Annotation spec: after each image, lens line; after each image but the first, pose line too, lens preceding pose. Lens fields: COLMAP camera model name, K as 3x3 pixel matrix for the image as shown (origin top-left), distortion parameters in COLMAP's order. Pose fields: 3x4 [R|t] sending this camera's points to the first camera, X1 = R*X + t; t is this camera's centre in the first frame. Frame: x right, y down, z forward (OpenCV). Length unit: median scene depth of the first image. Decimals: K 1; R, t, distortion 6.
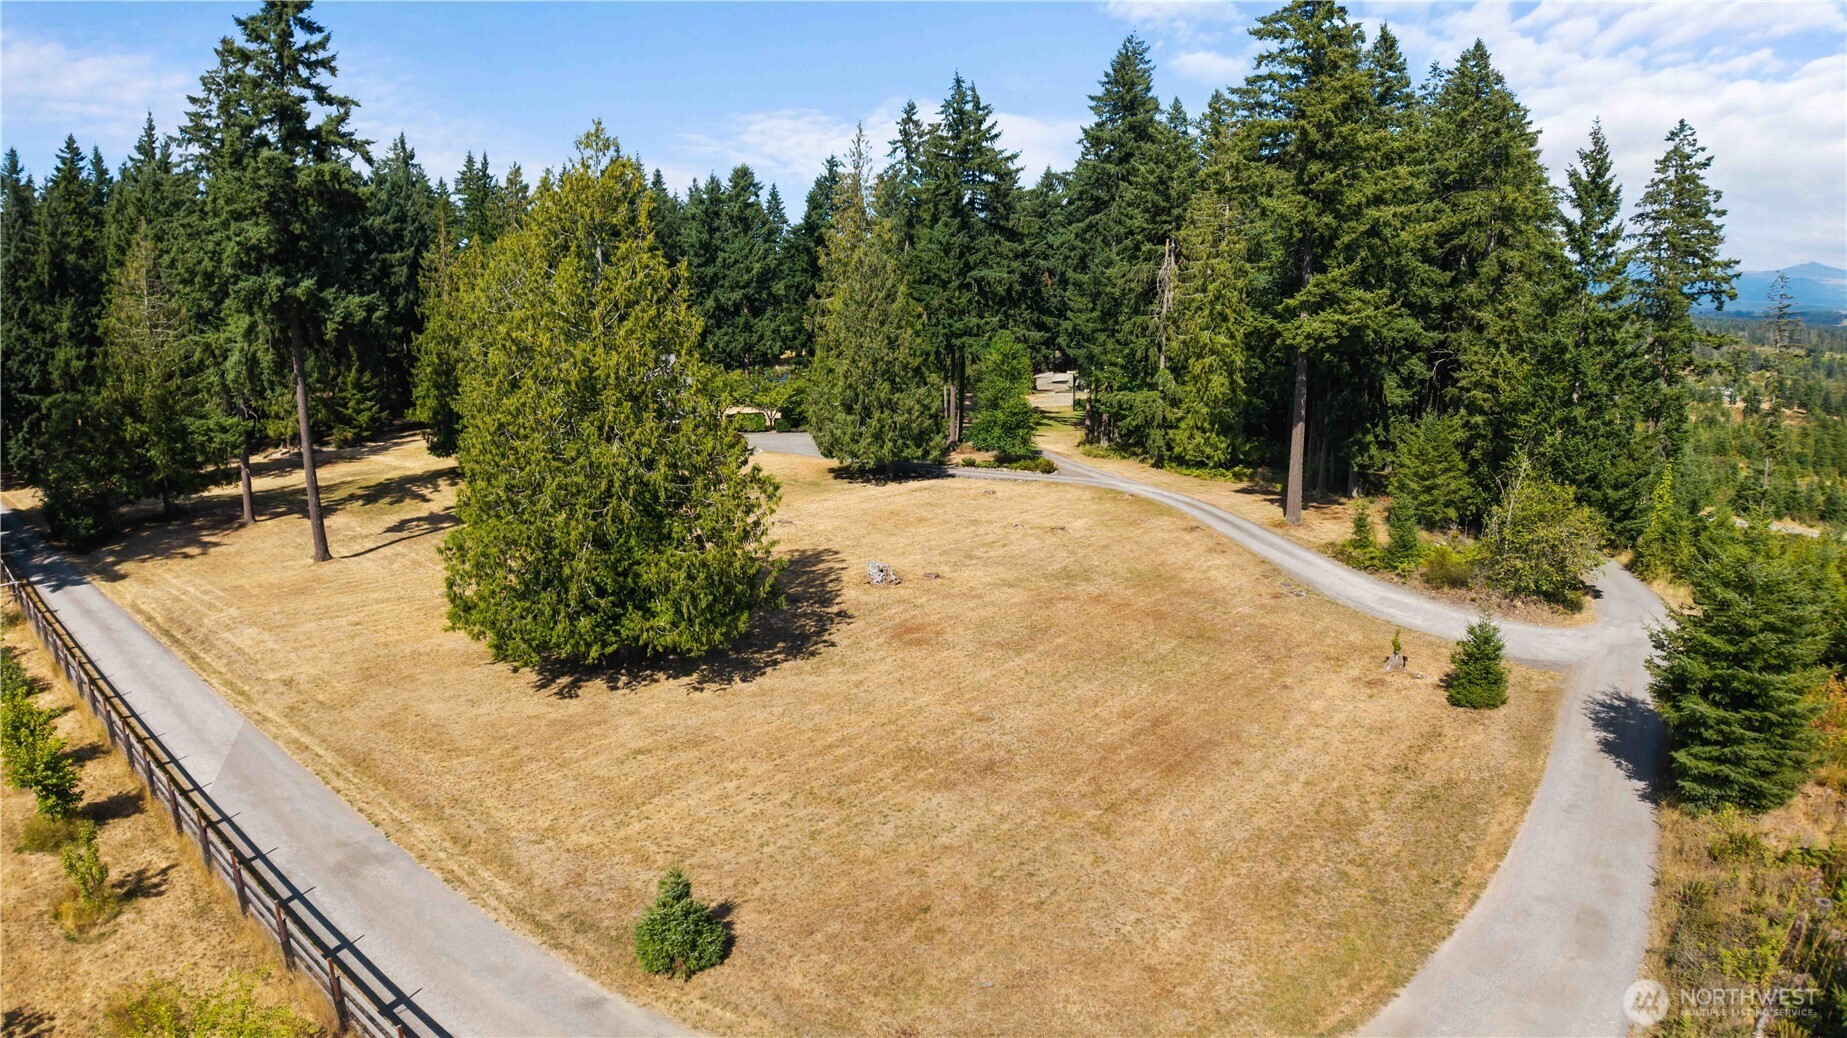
lens RADIAL K [[1080.1, 0, 923.5], [0, 1080.1, 519.0], [0, 0, 1]] dist [-0.190263, 0.029407]
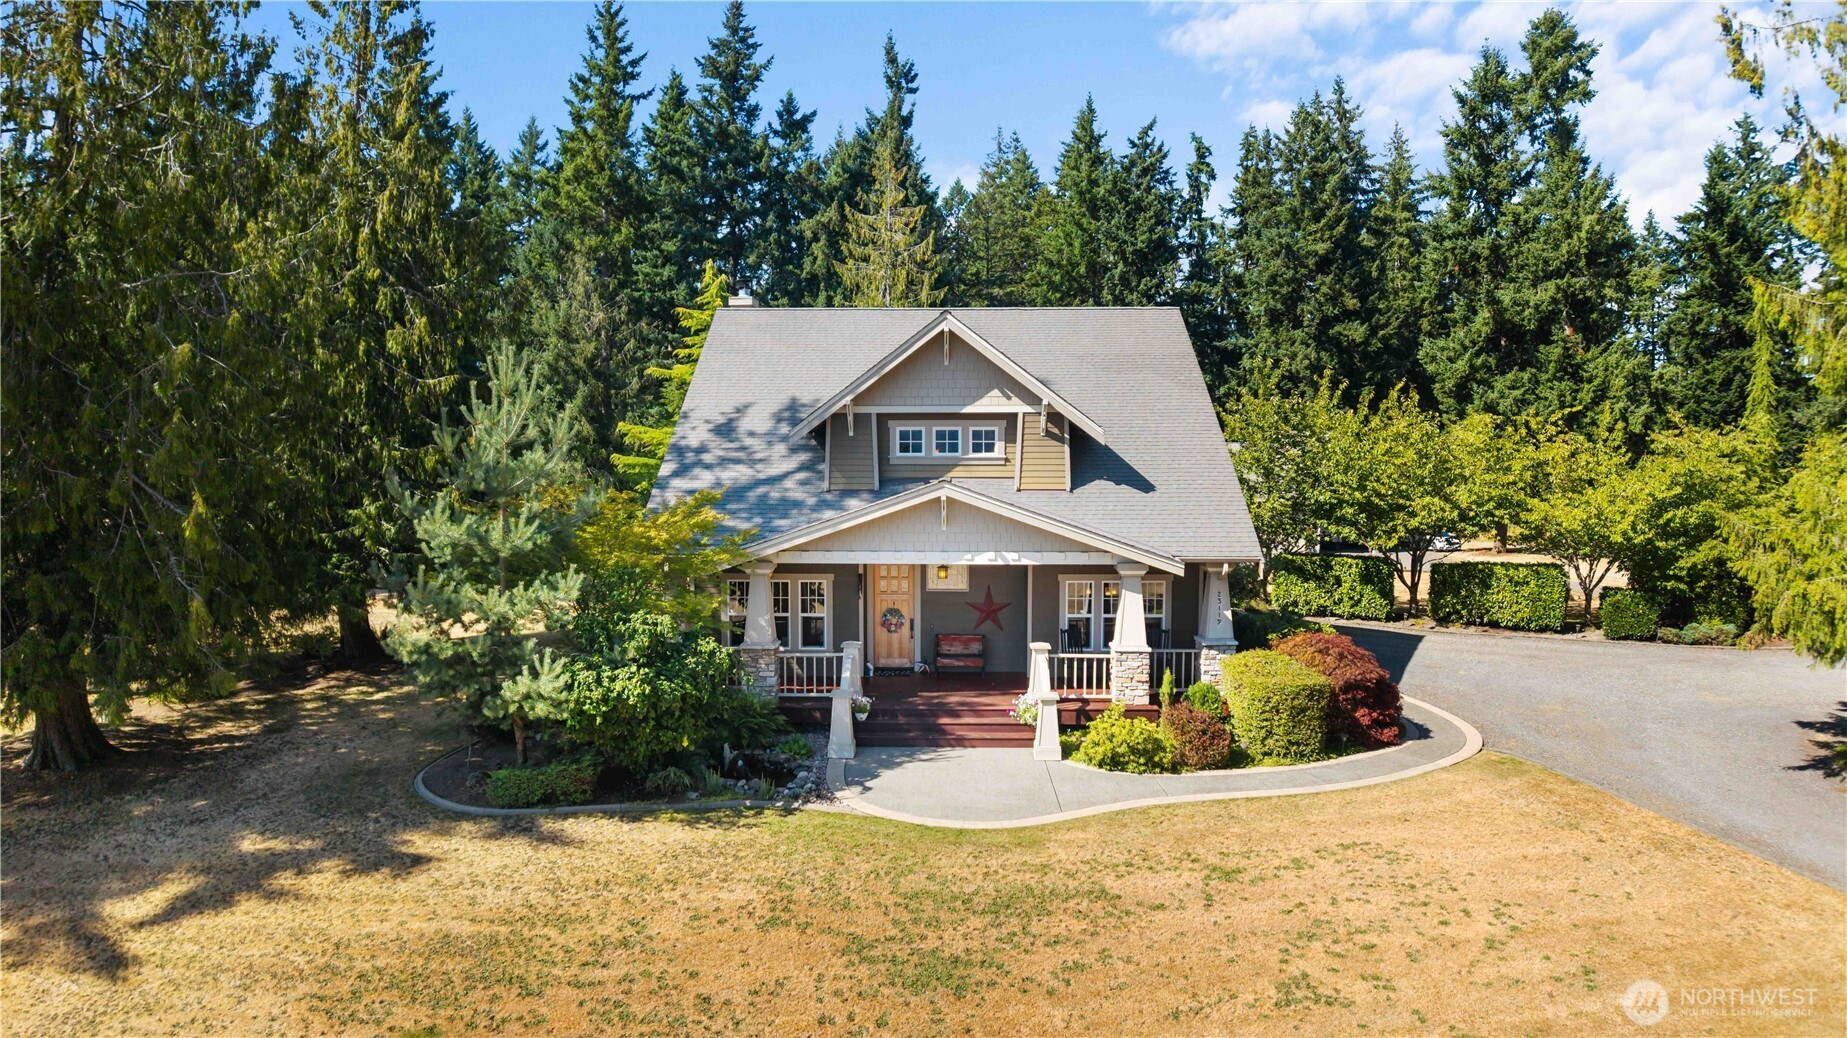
lens RADIAL K [[1080.1, 0, 923.5], [0, 1080.1, 519.0], [0, 0, 1]] dist [-0.190263, 0.029407]
pose [[0.709036, 0.029115, -0.704571, -0.099705], [-0.132000, 0.986966, -0.092052, -0.076394], [0.692708, 0.158272, 0.703637, 0.827008]]
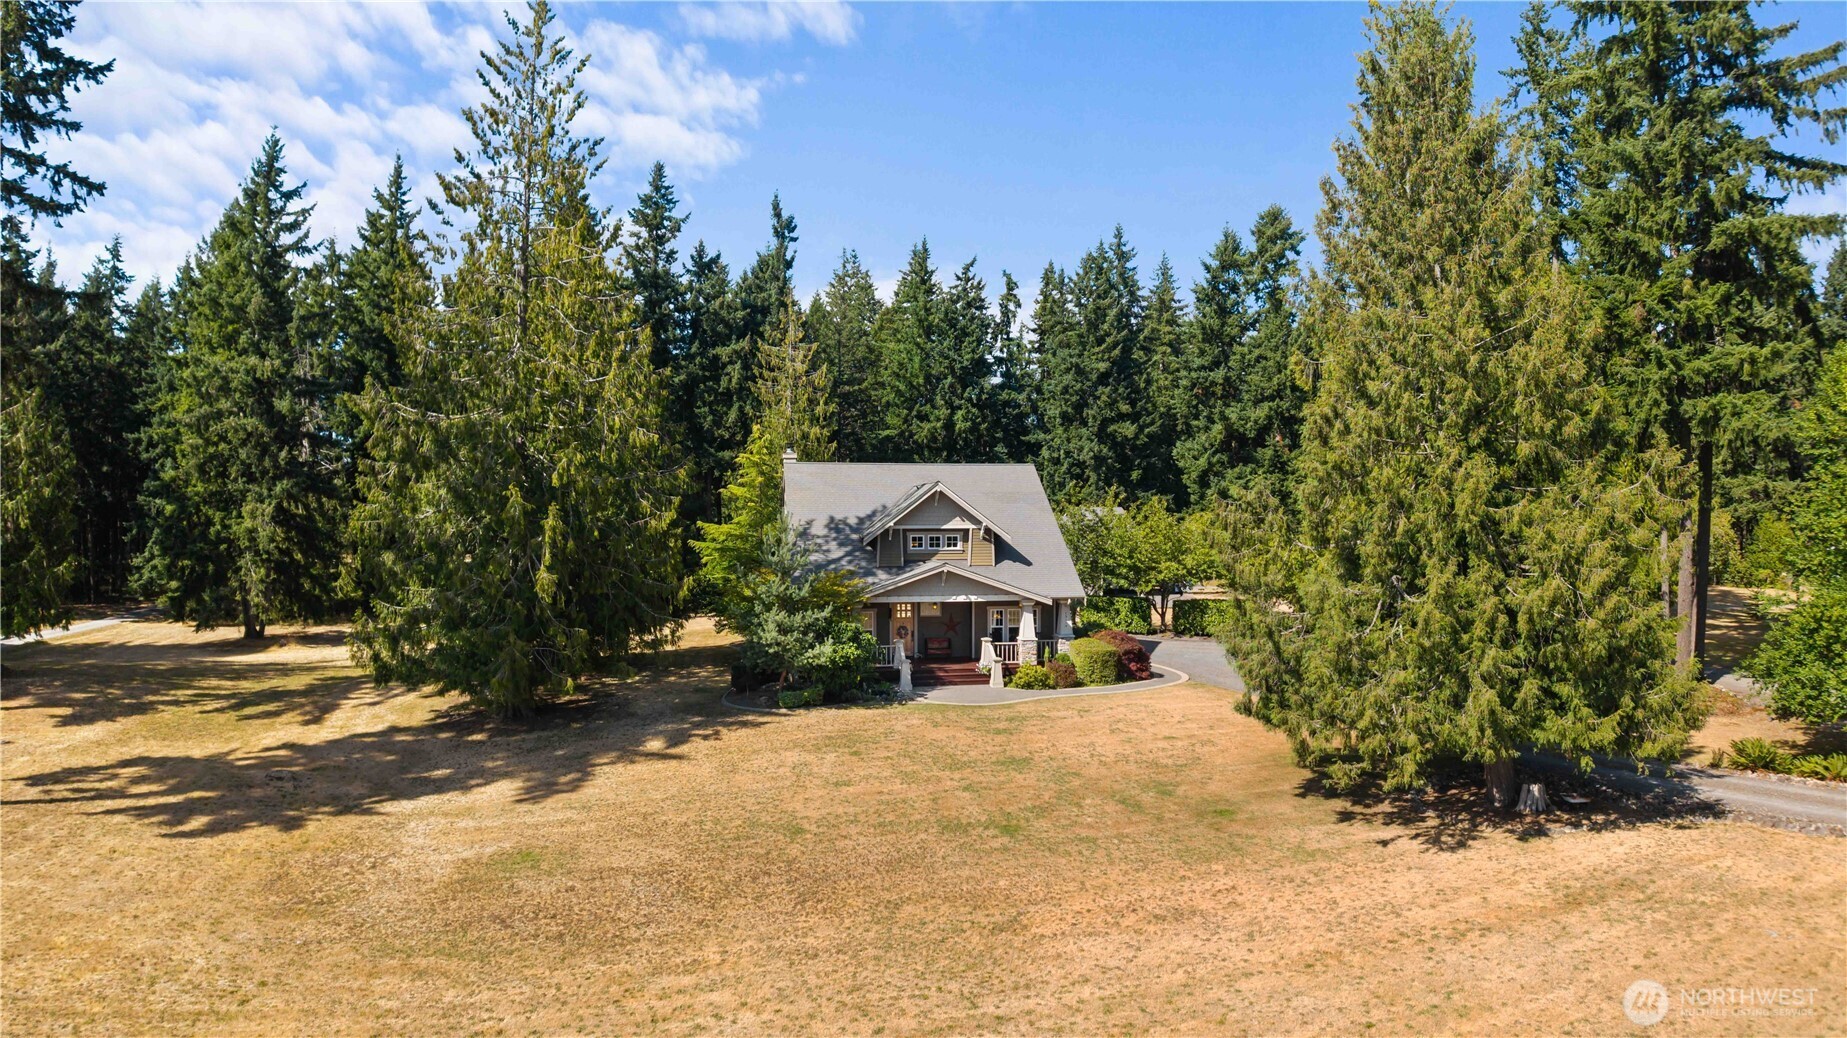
lens RADIAL K [[1081.0, 0, 923.5], [0, 1081.0, 519.0], [0, 0, 1]] dist [-0.179910, 0.027207]
pose [[0.836557, -0.005596, -0.547852, -0.009091], [-0.100404, 0.981448, -0.163338, -0.048487], [0.538602, 0.191648, 0.820475, 0.610427]]
